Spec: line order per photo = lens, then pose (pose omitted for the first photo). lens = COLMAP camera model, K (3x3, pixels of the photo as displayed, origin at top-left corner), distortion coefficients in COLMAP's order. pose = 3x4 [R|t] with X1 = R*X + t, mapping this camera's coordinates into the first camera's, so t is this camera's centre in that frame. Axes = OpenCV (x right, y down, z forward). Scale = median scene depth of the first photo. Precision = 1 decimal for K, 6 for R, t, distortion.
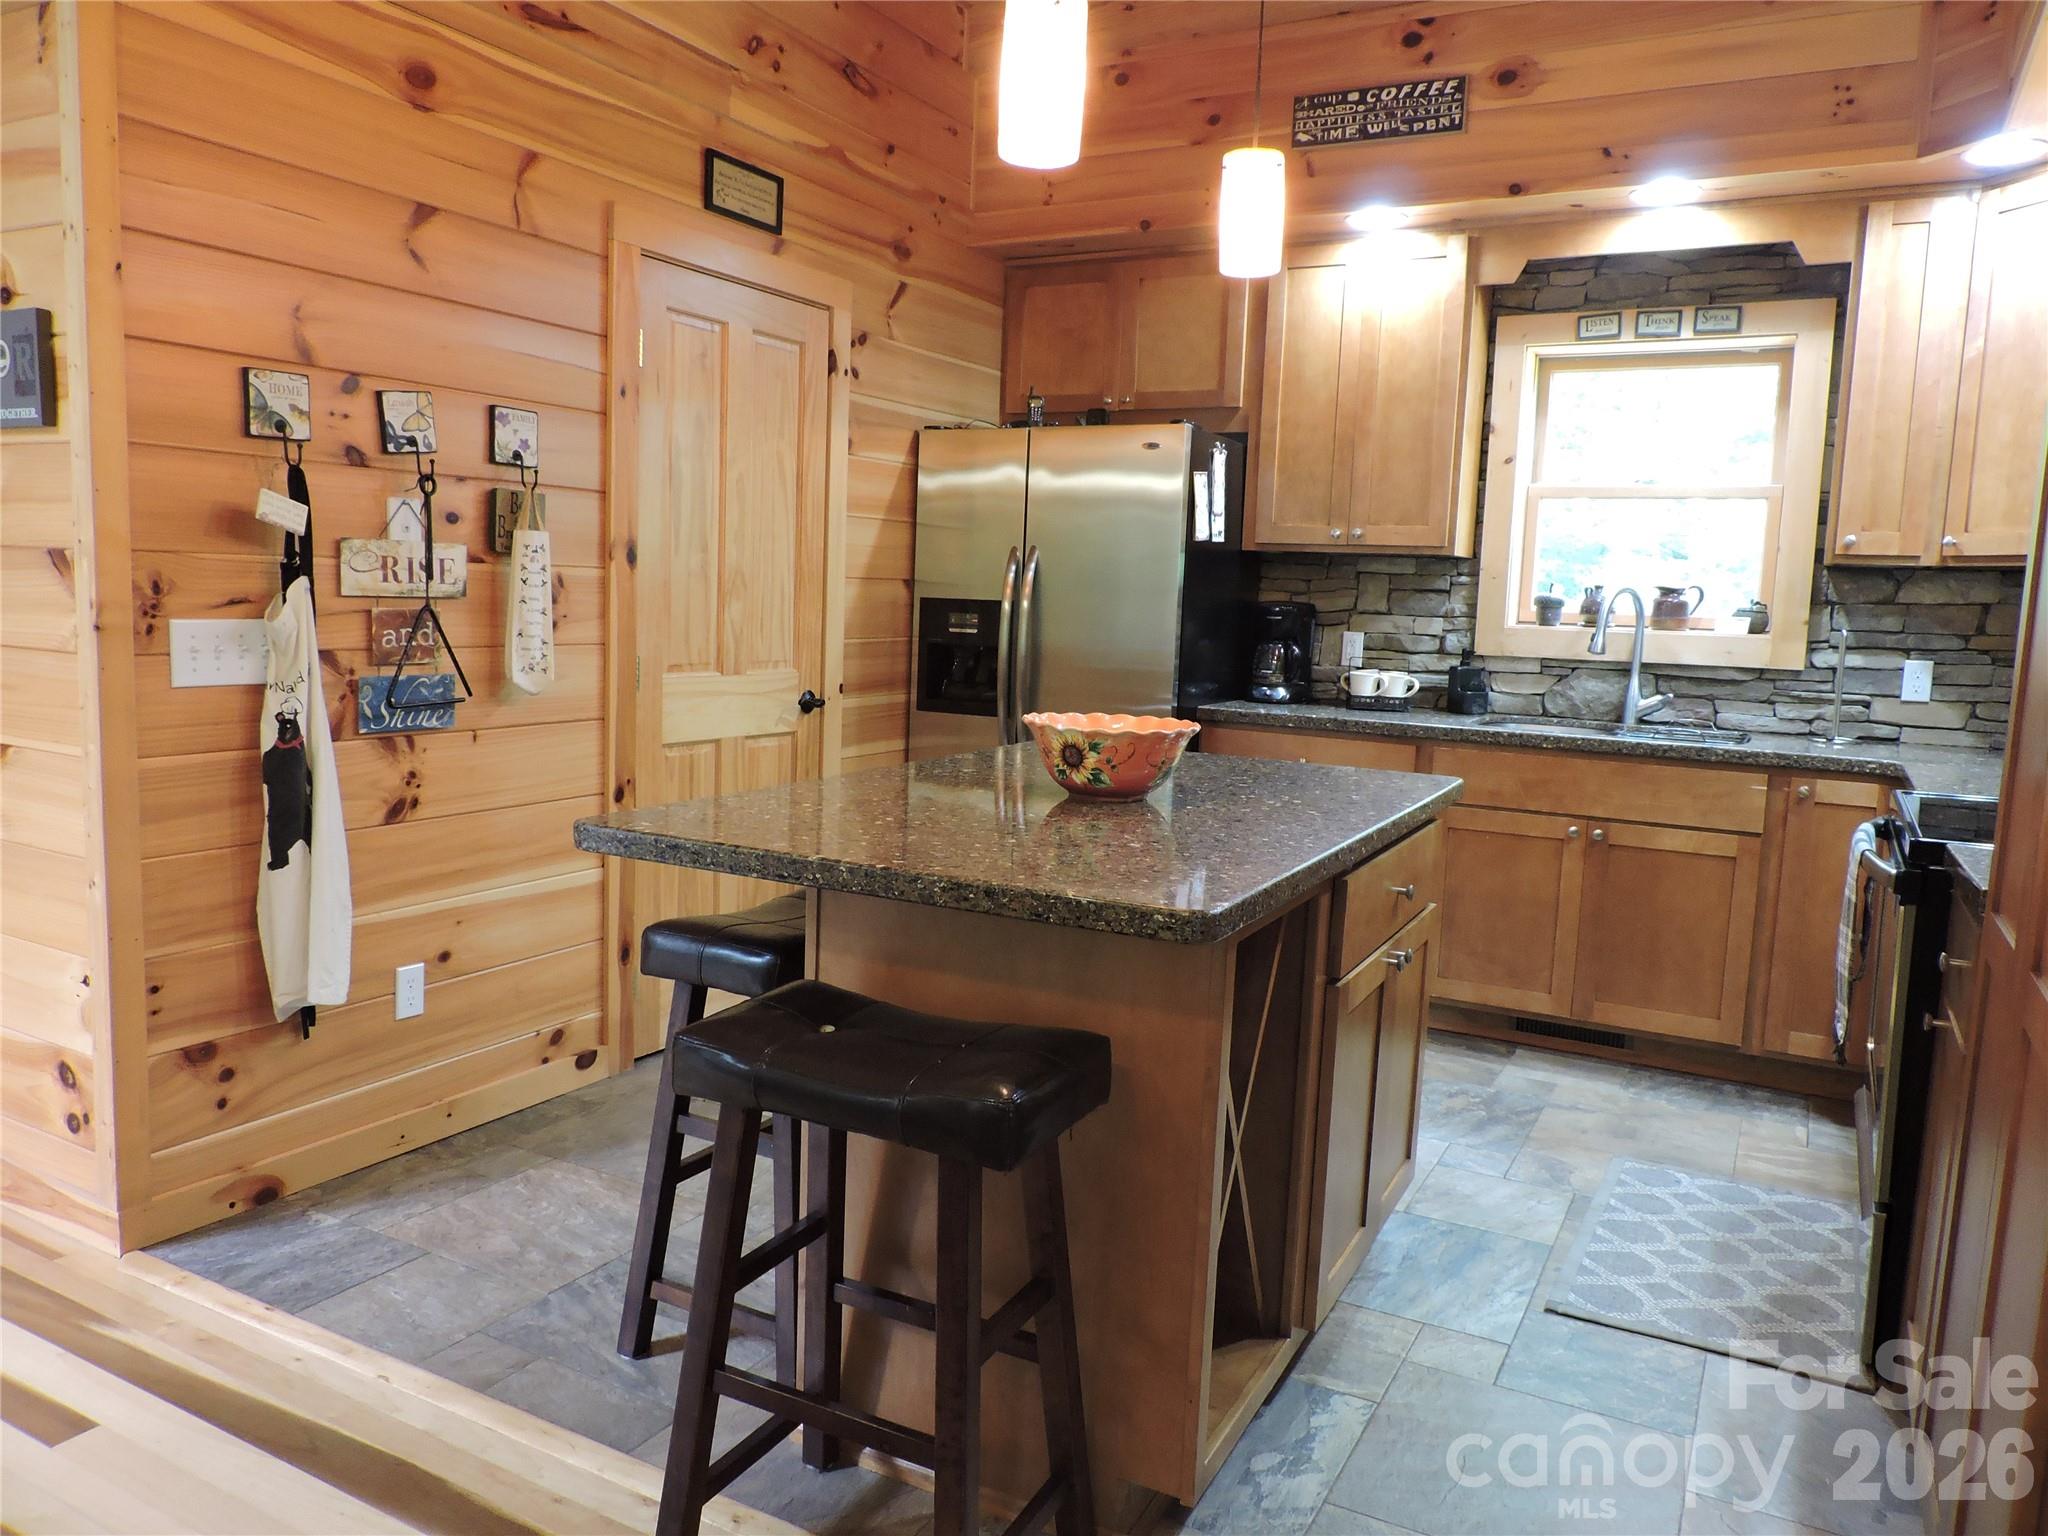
lens RADIAL K [[1451.7, 0, 1027.9], [0, 1451.7, 768.5], [0, 0, 1]] dist [-0.024686, 0.001649]
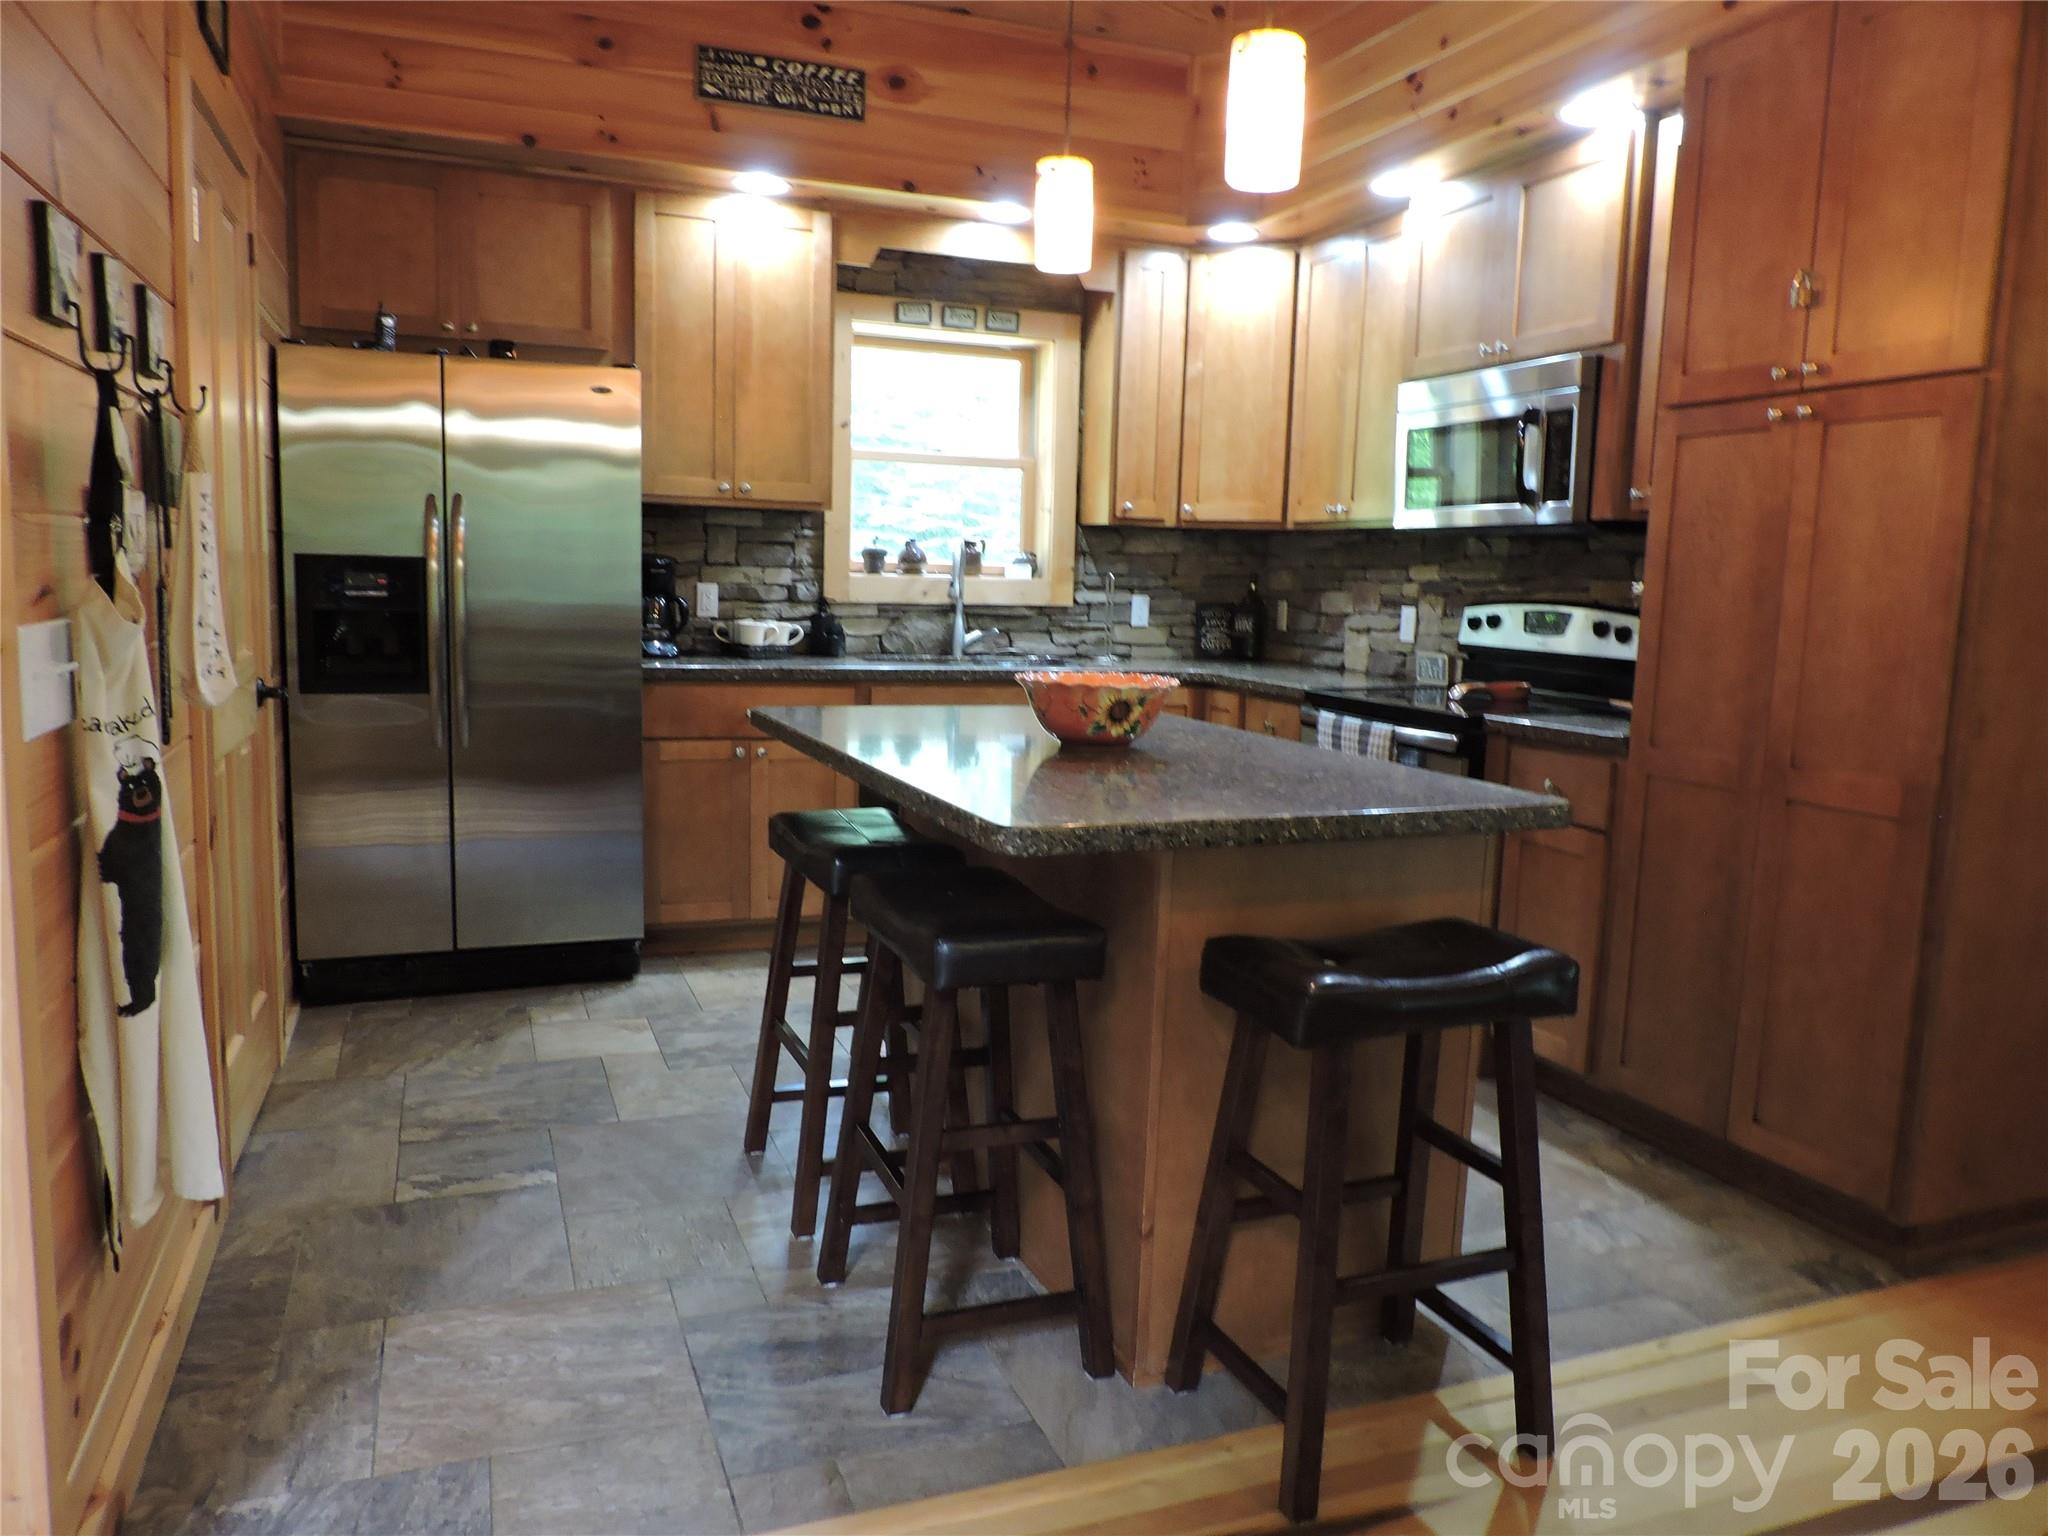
lens RADIAL K [[1451.7, 0, 1027.9], [0, 1451.7, 768.5], [0, 0, 1]] dist [-0.024686, 0.001649]
pose [[0.641655, -0.118546, 0.757776, -0.477859], [0.084187, 0.992899, 0.084043, -0.035870], [-0.762359, 0.009868, 0.647079, 0.191395]]
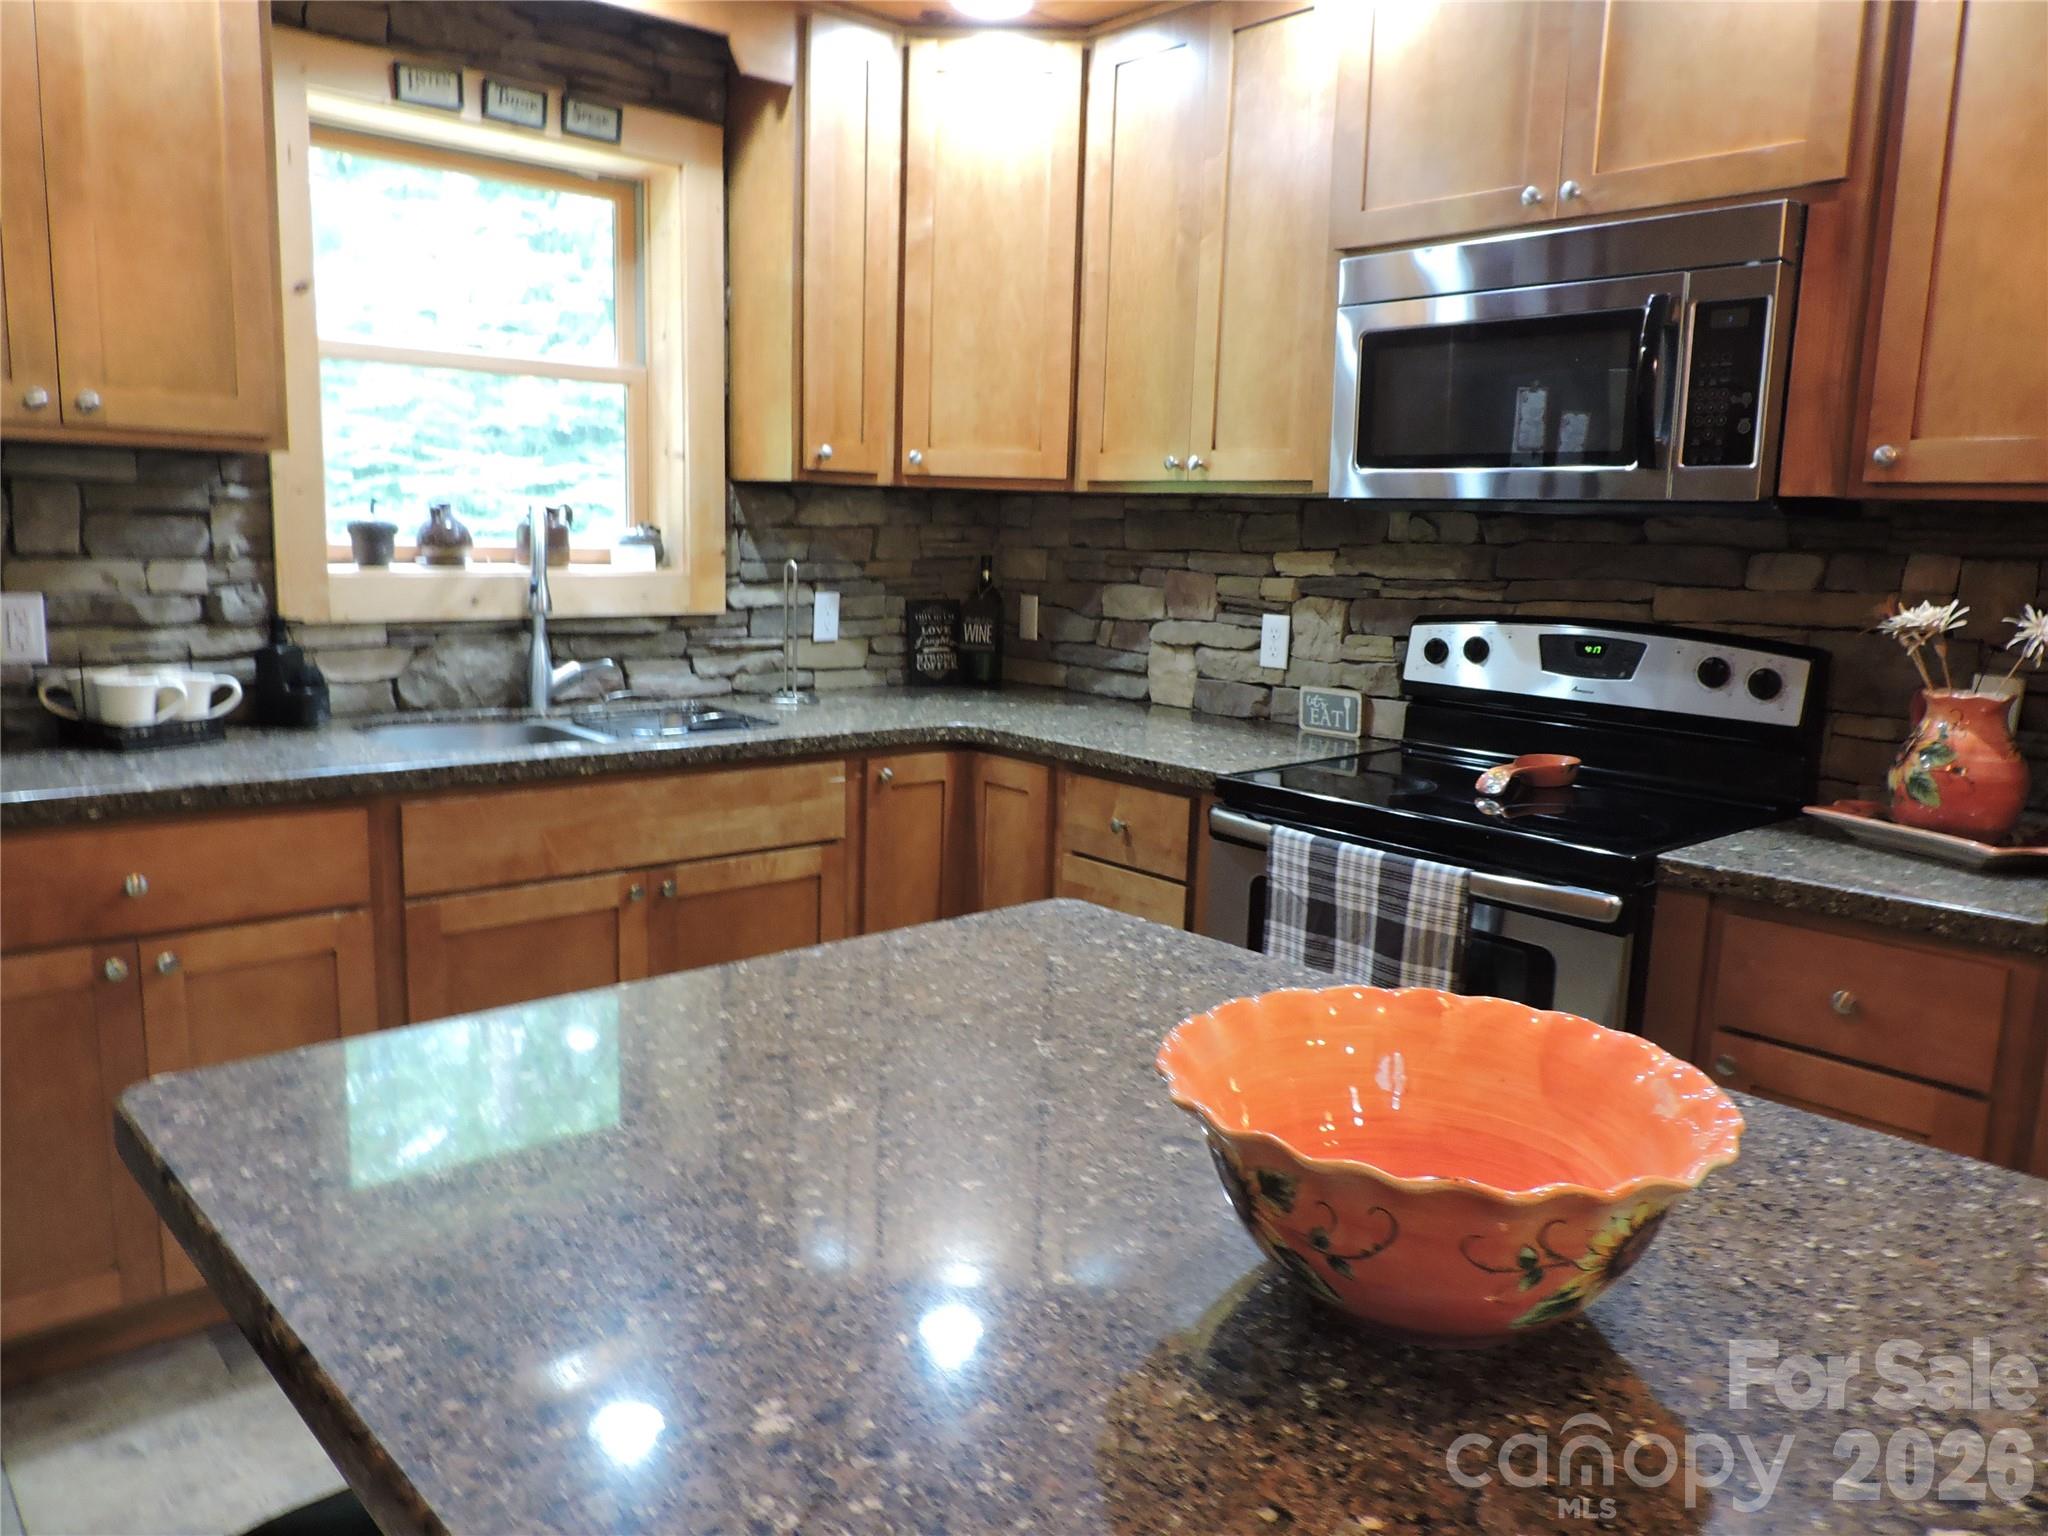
lens RADIAL K [[1462.0, 0, 1024.0], [0, 1462.0, 768.0], [0, 0, 1]] dist [-0.009969, 0.003254]
pose [[0.336608, -0.177353, 0.924792, -0.157565], [0.092331, 0.983587, 0.155021, -0.092369], [-0.937107, 0.033206, 0.347458, 0.564135]]
